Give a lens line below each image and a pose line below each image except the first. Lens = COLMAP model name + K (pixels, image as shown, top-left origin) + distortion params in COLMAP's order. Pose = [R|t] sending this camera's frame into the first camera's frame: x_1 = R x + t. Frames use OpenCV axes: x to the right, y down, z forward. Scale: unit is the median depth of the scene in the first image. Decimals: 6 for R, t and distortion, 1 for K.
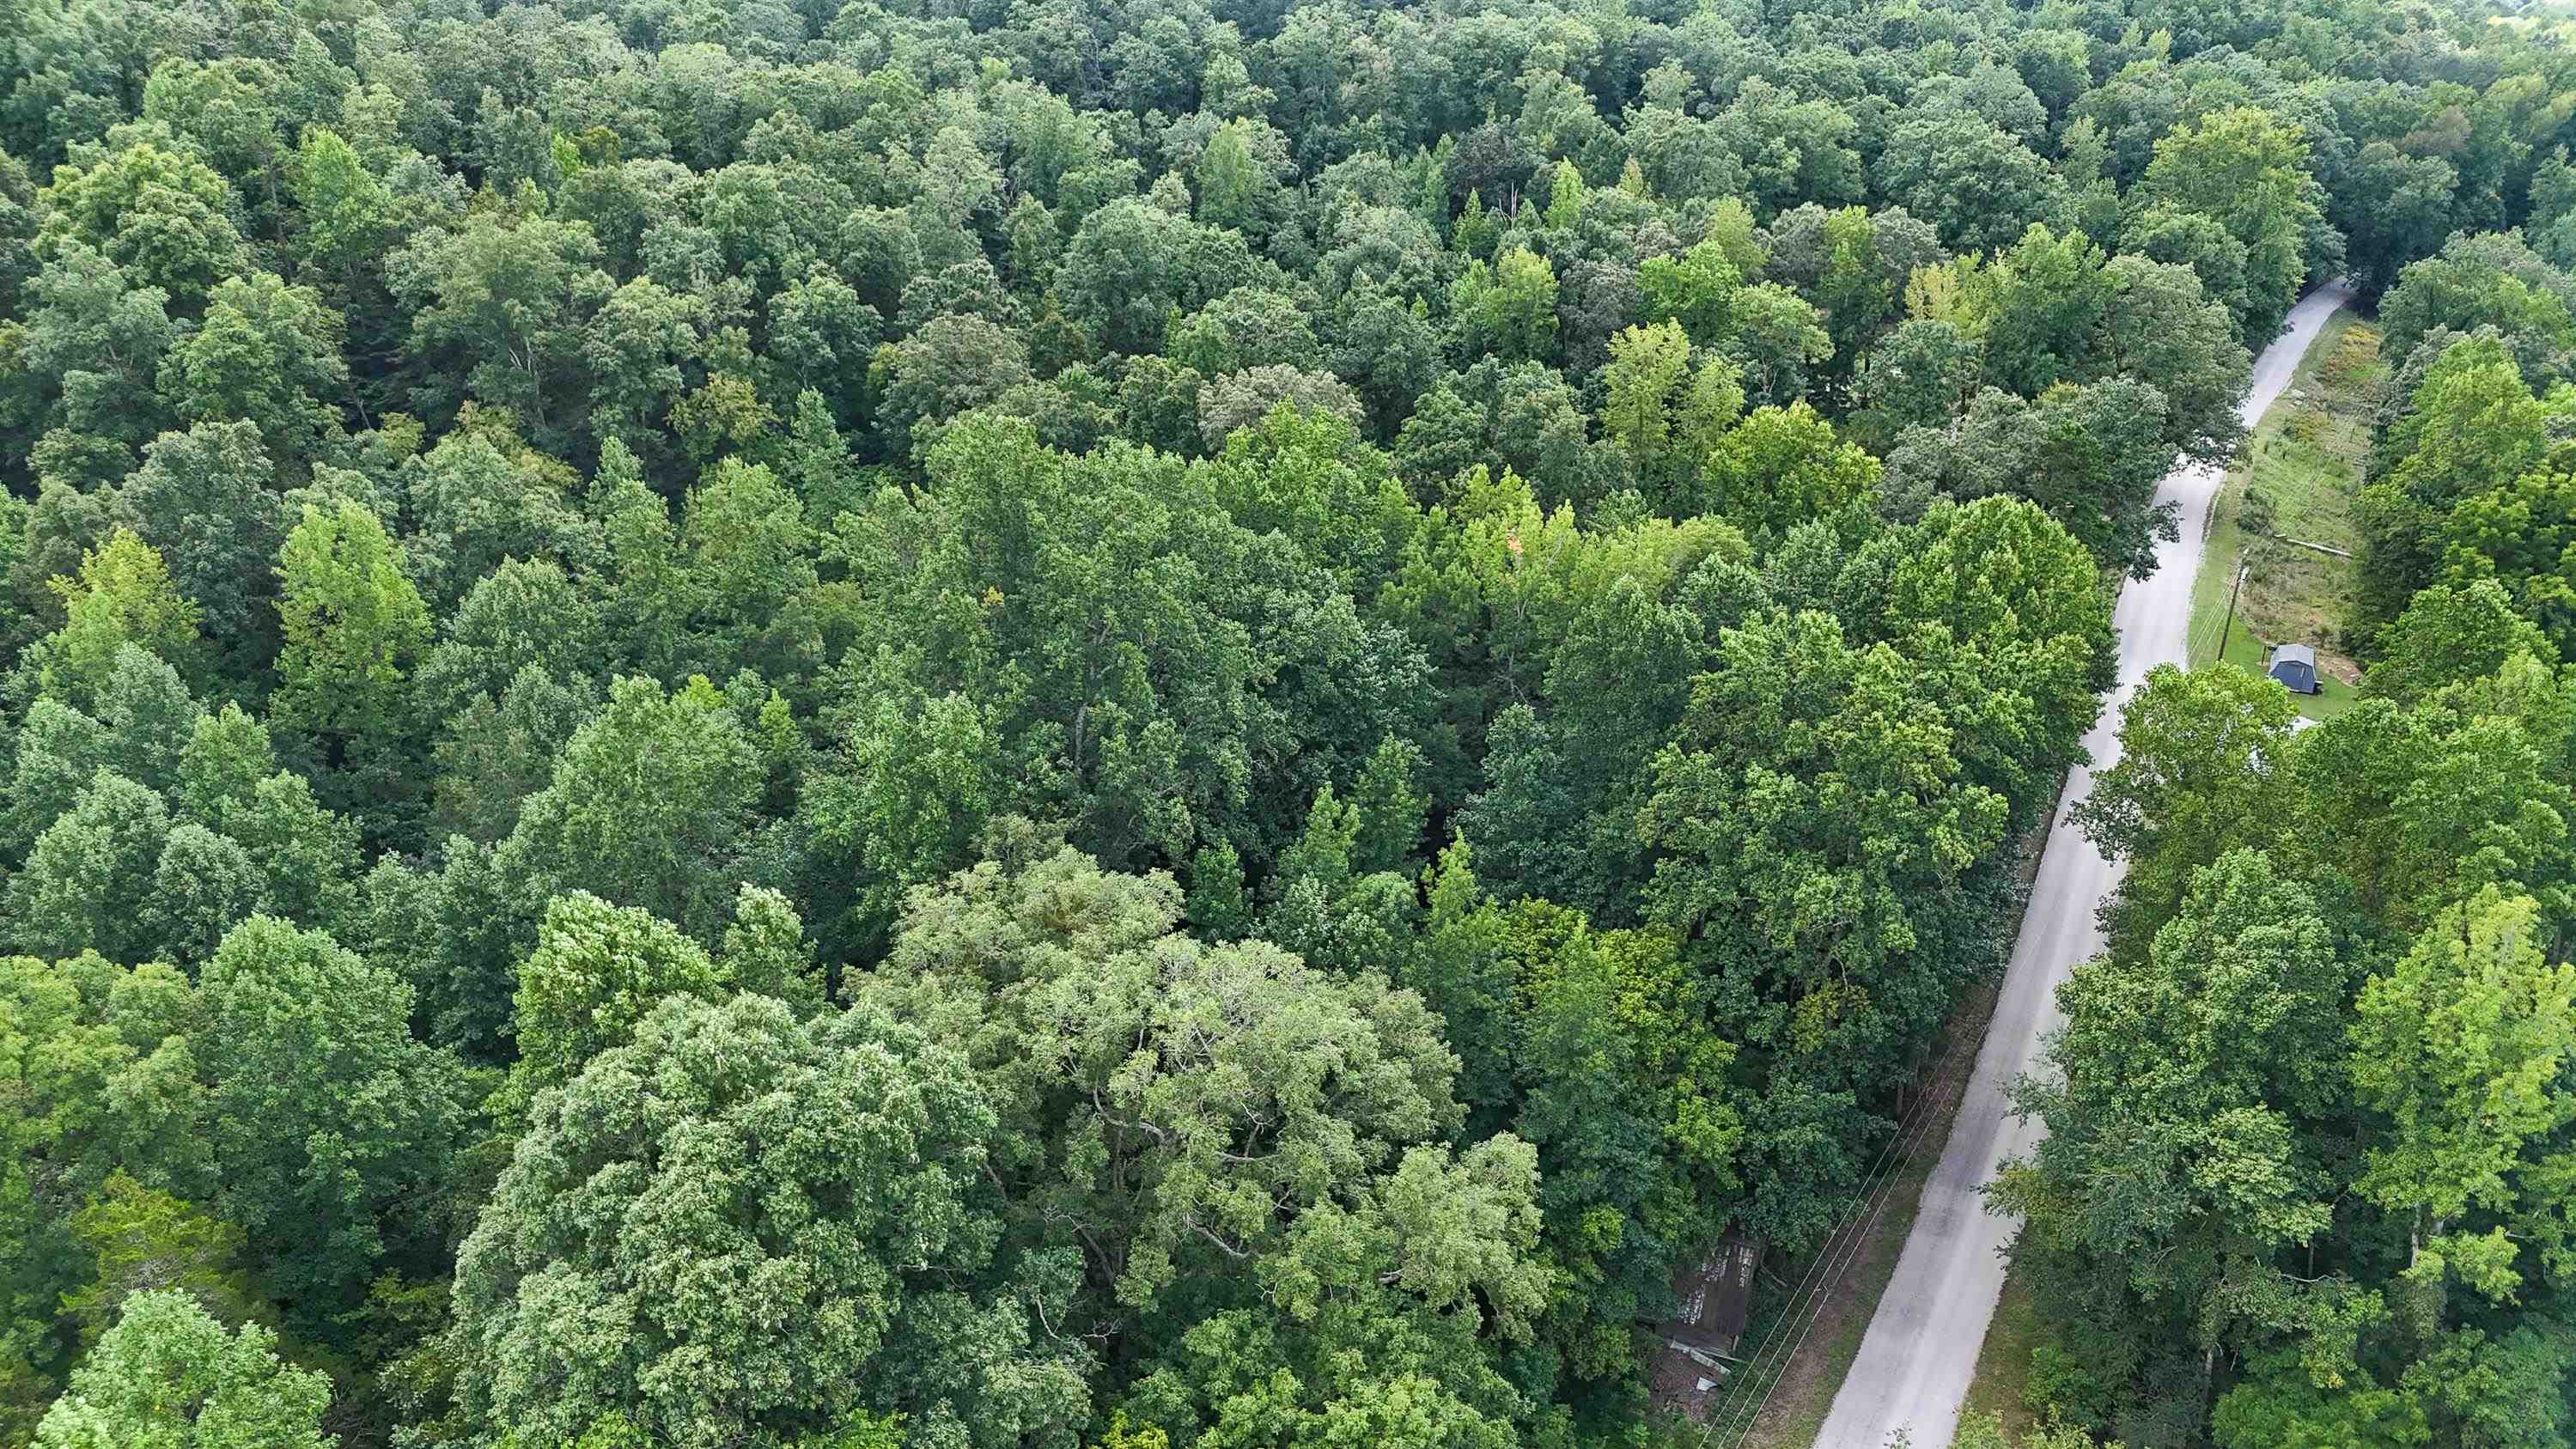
lens RADIAL K [[1776.8, 0, 1282.5], [0, 1776.8, 728.2], [0, 0, 1]] dist [-0.007238, -0.006270]
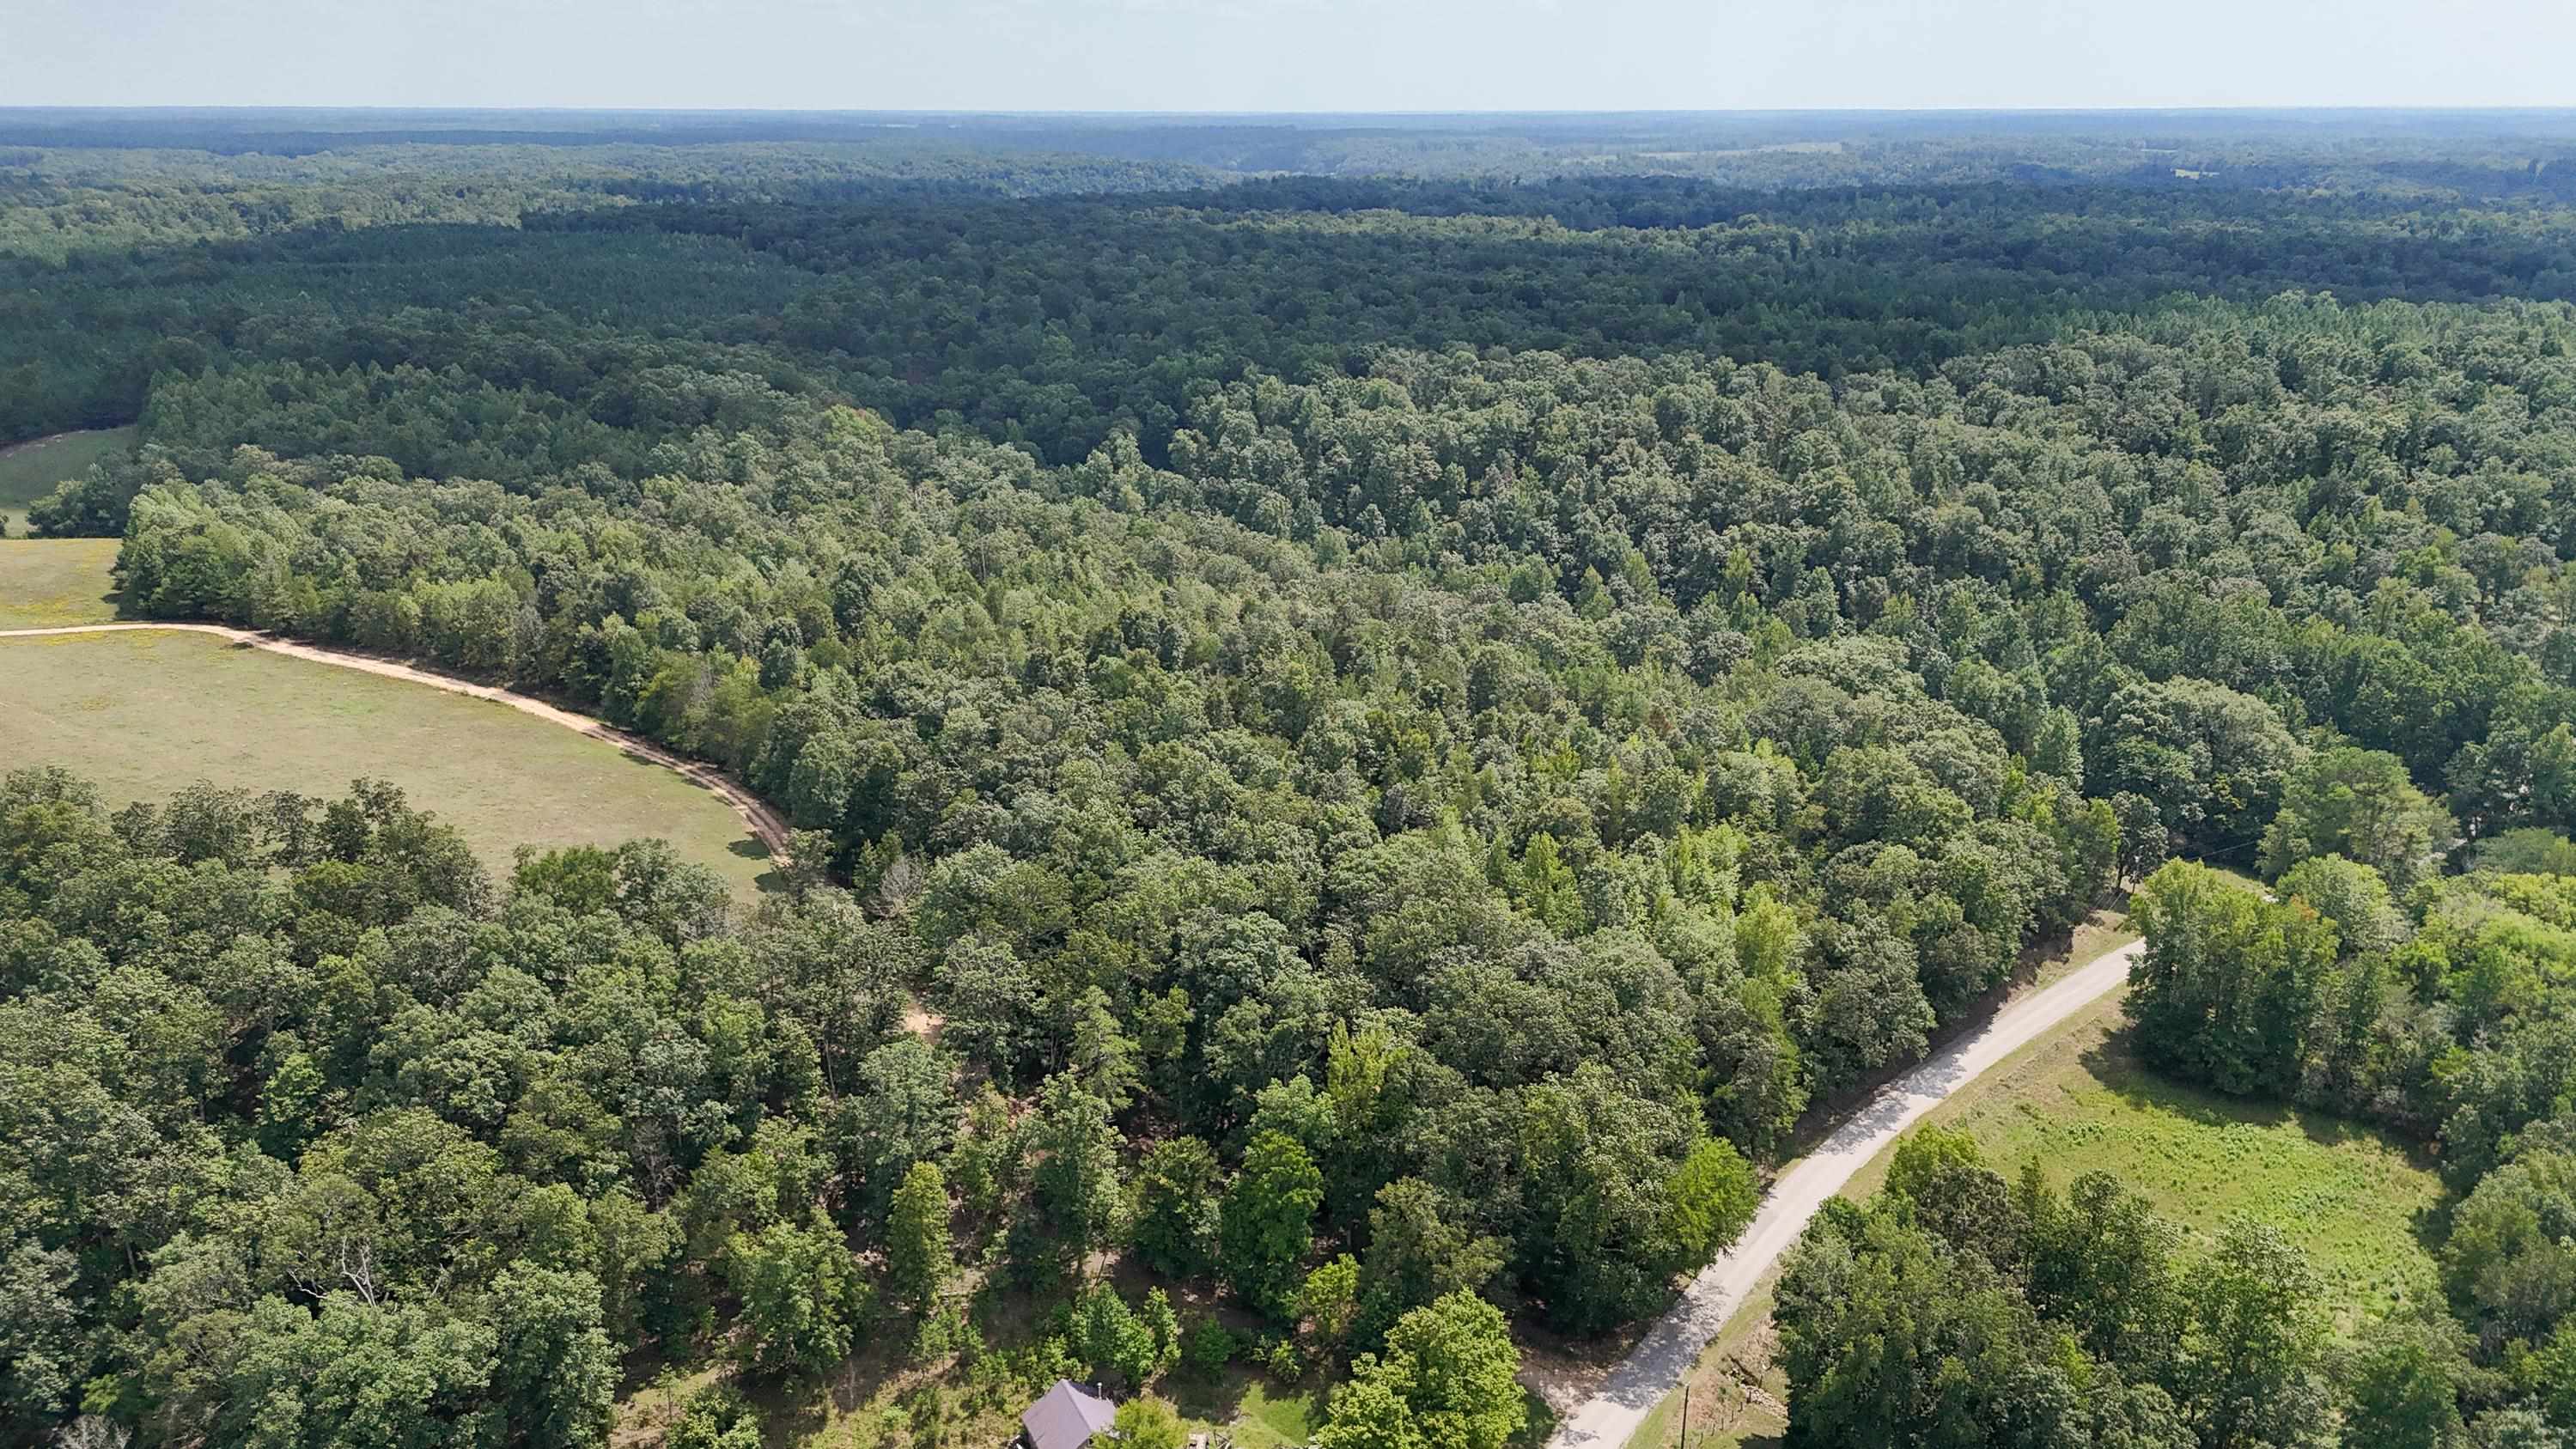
lens RADIAL K [[1776.8, 0, 1295.6], [0, 1776.8, 716.0], [0, 0, 1]] dist [-0.007238, -0.006270]
pose [[0.912904, 0.127338, -0.387803, -0.056704], [-0.169149, 0.982694, -0.075510, 0.109106], [0.371476, 0.134530, 0.918644, -0.484723]]
